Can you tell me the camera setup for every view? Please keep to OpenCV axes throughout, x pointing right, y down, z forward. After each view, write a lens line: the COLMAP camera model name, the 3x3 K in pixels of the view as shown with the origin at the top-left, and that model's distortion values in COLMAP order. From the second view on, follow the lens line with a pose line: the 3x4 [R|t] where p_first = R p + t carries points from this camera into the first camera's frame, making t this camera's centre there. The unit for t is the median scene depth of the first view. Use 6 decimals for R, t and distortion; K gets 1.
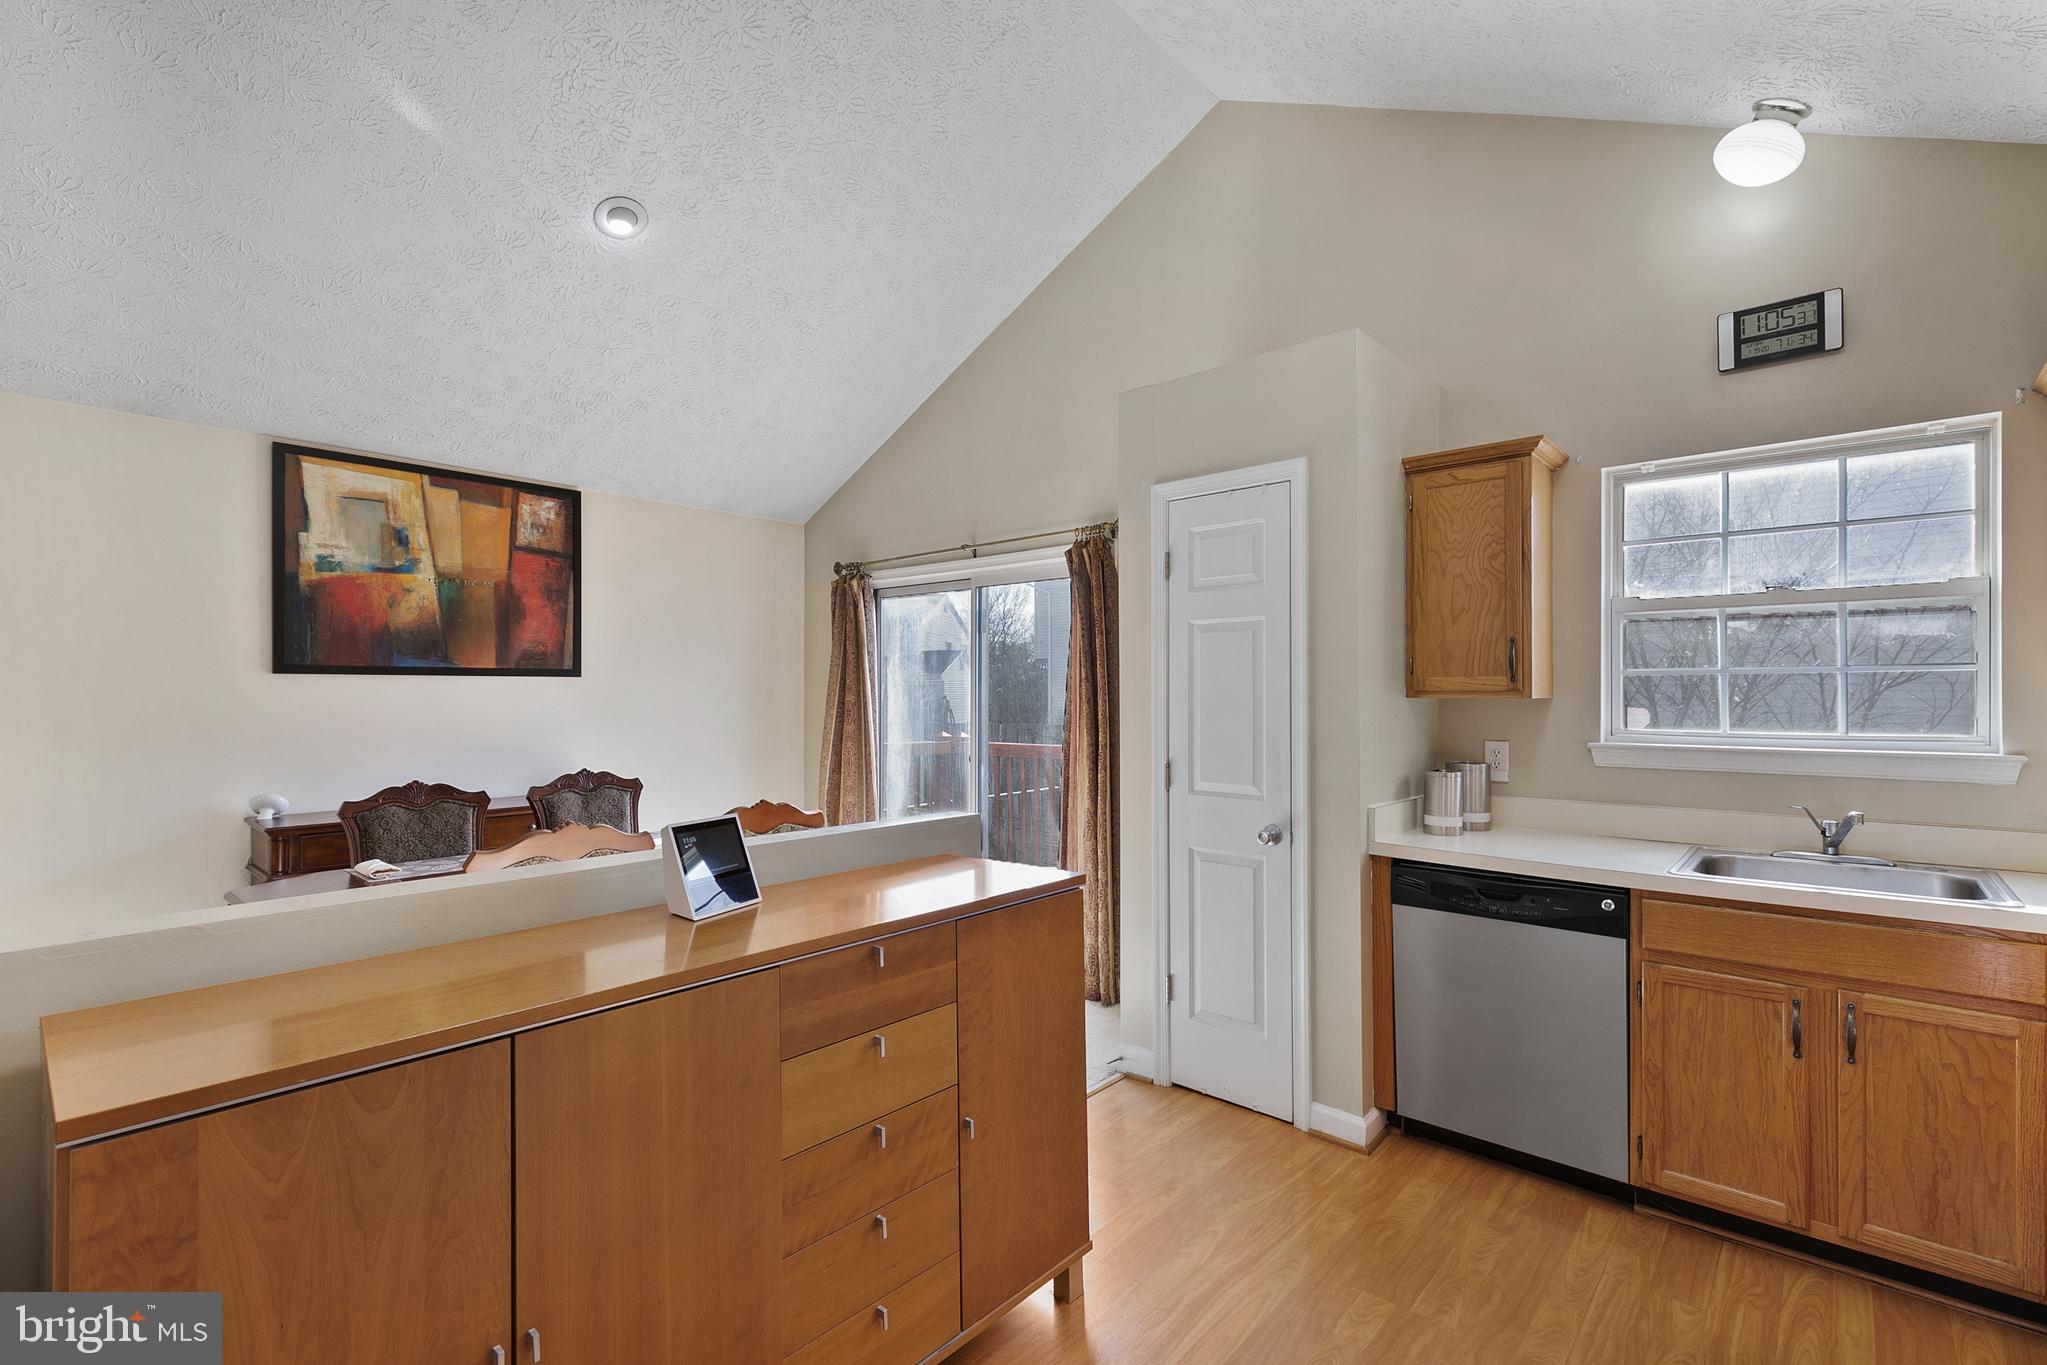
lens RADIAL K [[915.4, 0, 1043.9], [0, 915.4, 690.7], [0, 0, 1]] dist [0.000380, 0.000014]
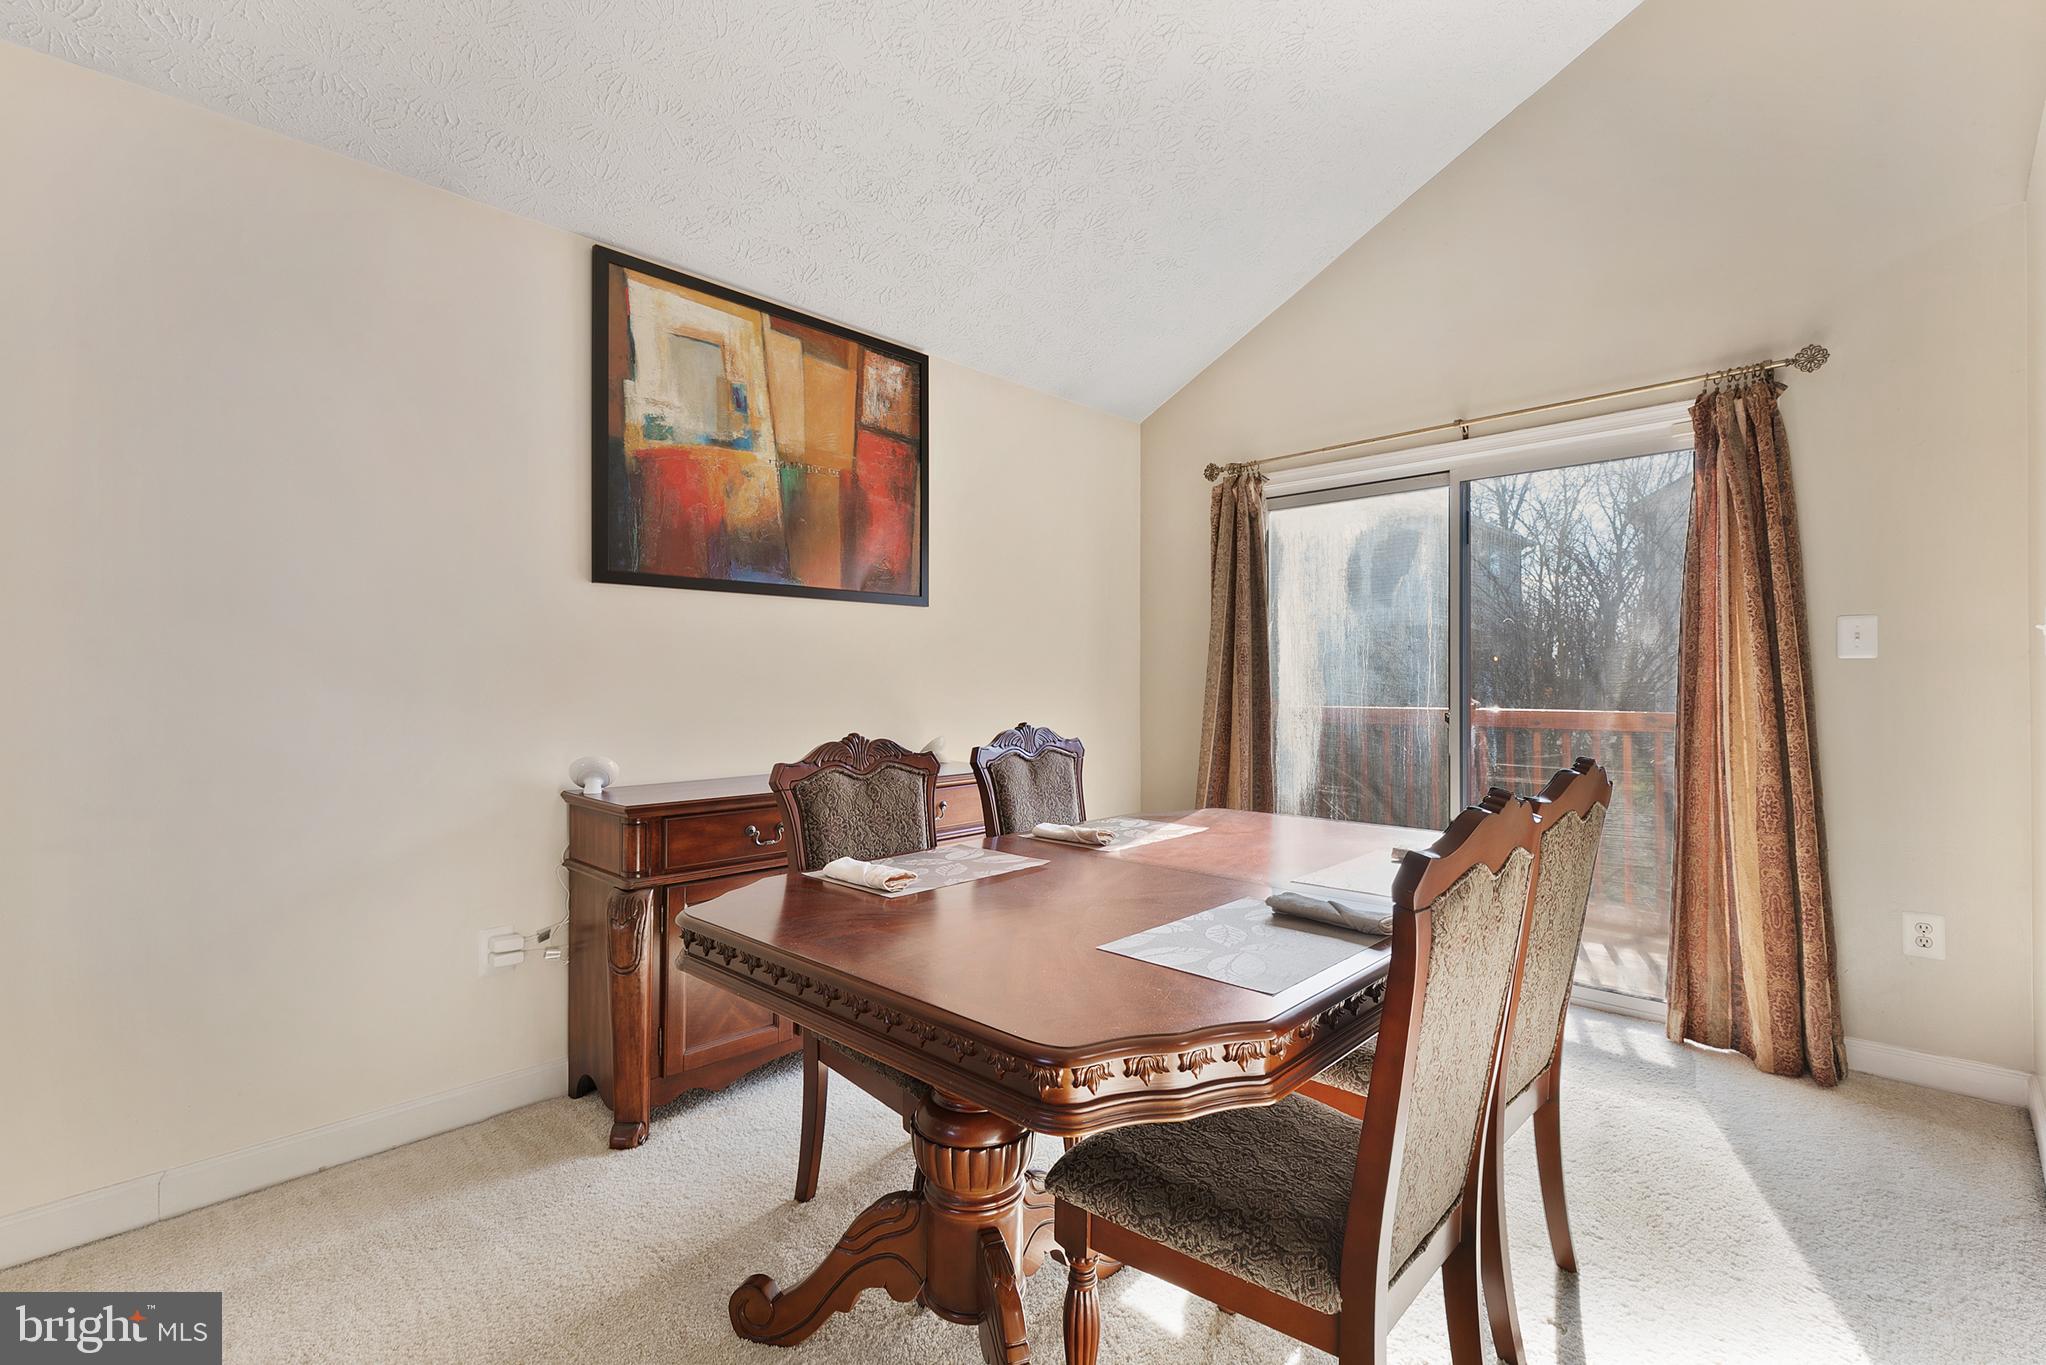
lens RADIAL K [[913.6, 0, 1029.3], [0, 913.6, 680.7], [0, 0, 1]] dist [0.001362, 0.000117]
pose [[0.998693, -0.000964, -0.051104, -0.433735], [0.001039, 0.999998, 0.001425, 0.049514], [0.051102, -0.001476, 0.998692, 0.298118]]
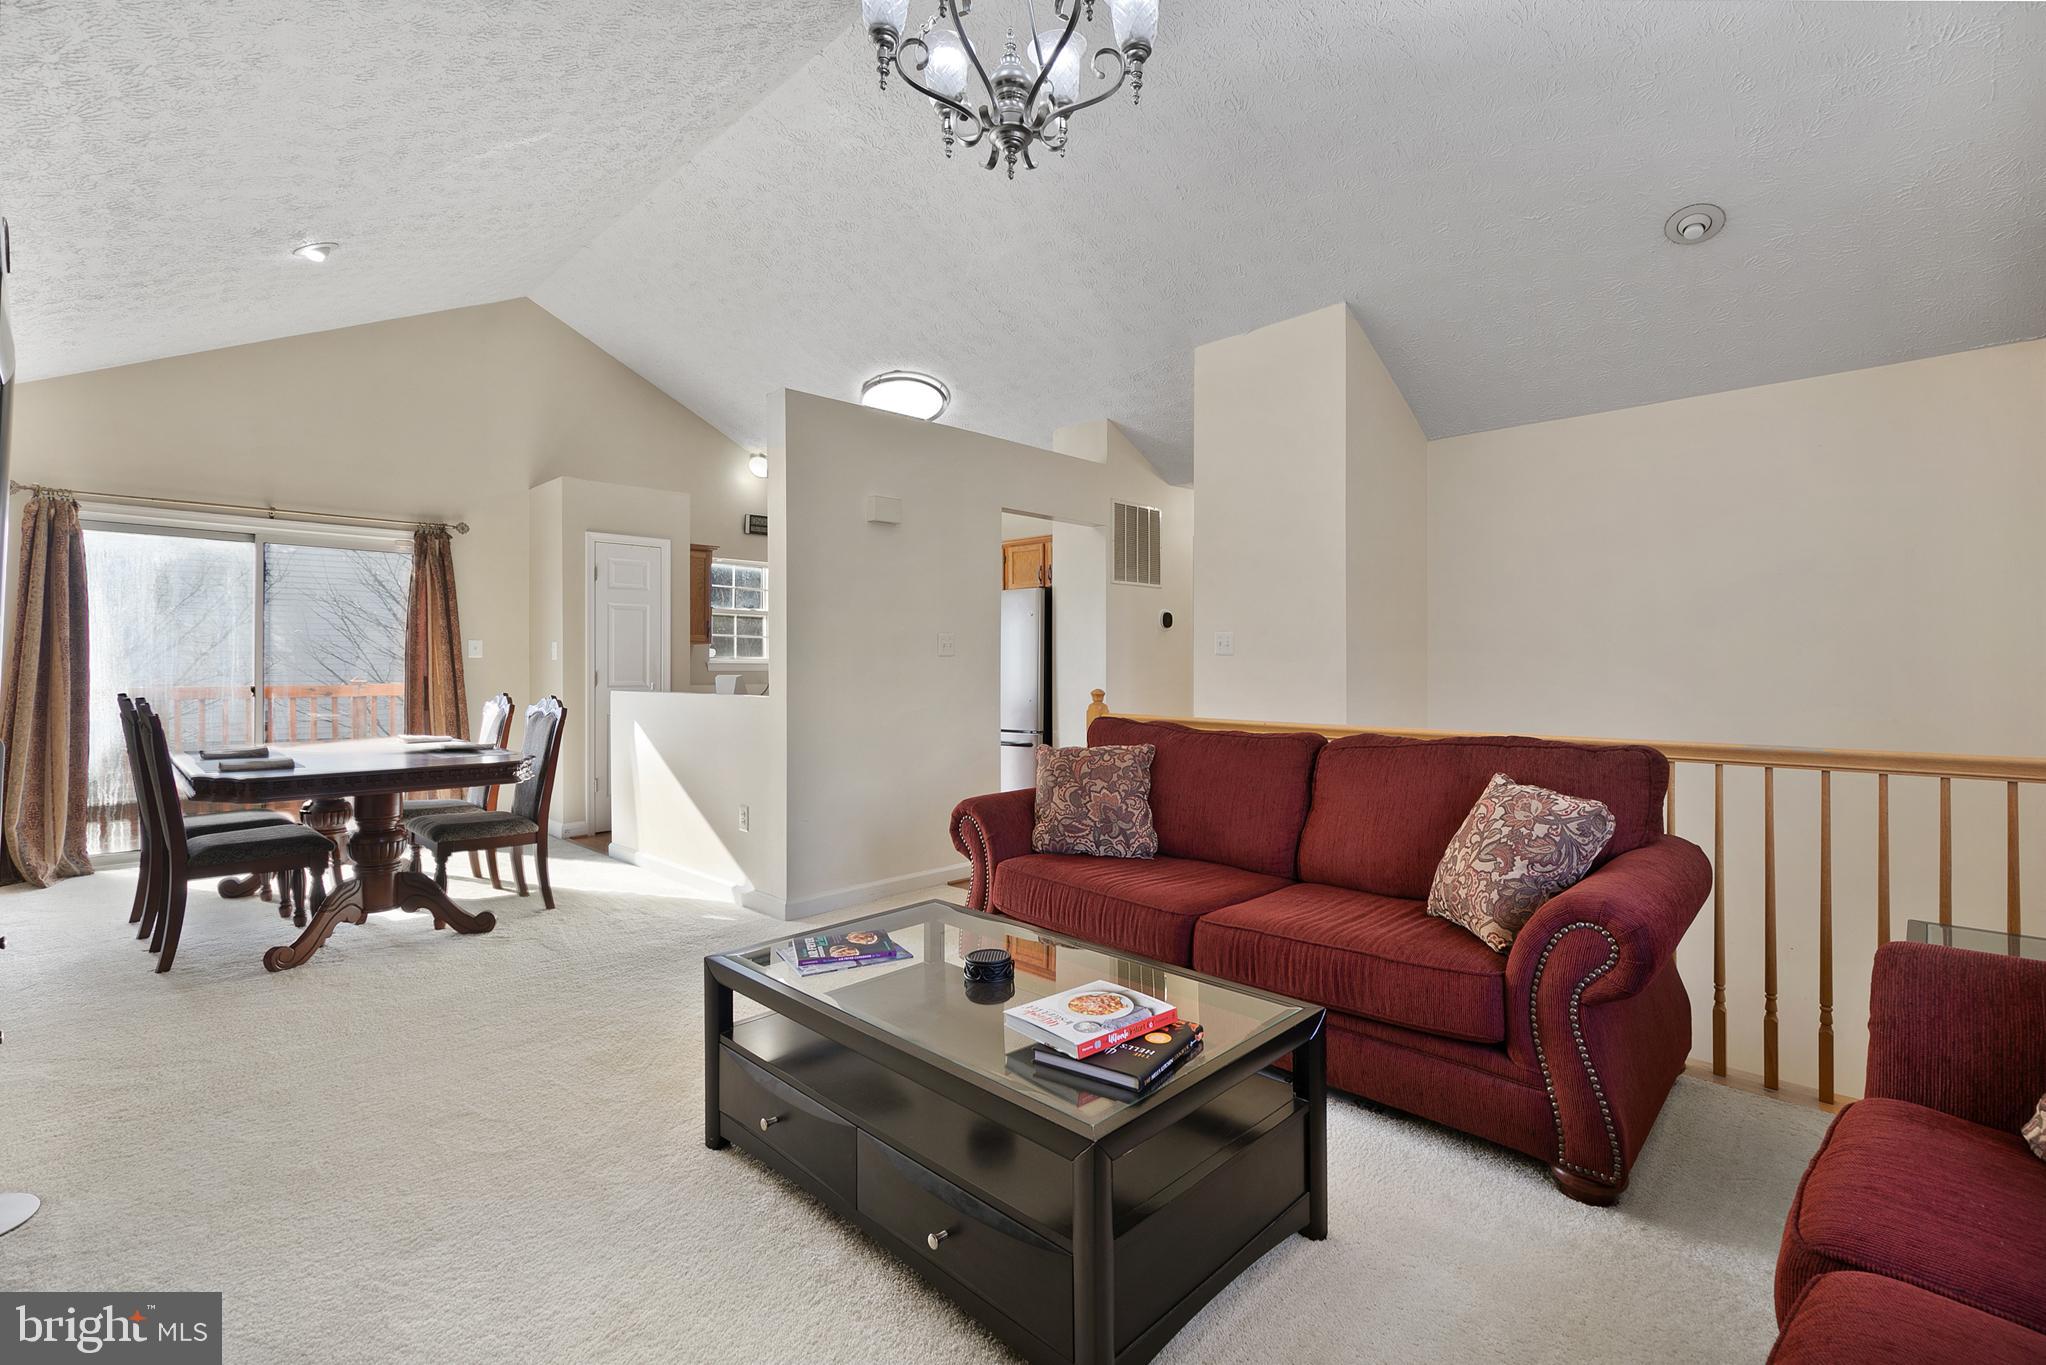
lens RADIAL K [[913.2, 0, 1065.0], [0, 913.2, 681.5], [0, 0, 1]] dist [-0.002656, -0.000229]
pose [[0.031839, -0.016769, 0.999352, -1.379700], [-0.004342, 0.999847, 0.016916, 0.045233], [-0.999484, -0.004877, 0.031762, -0.064710]]
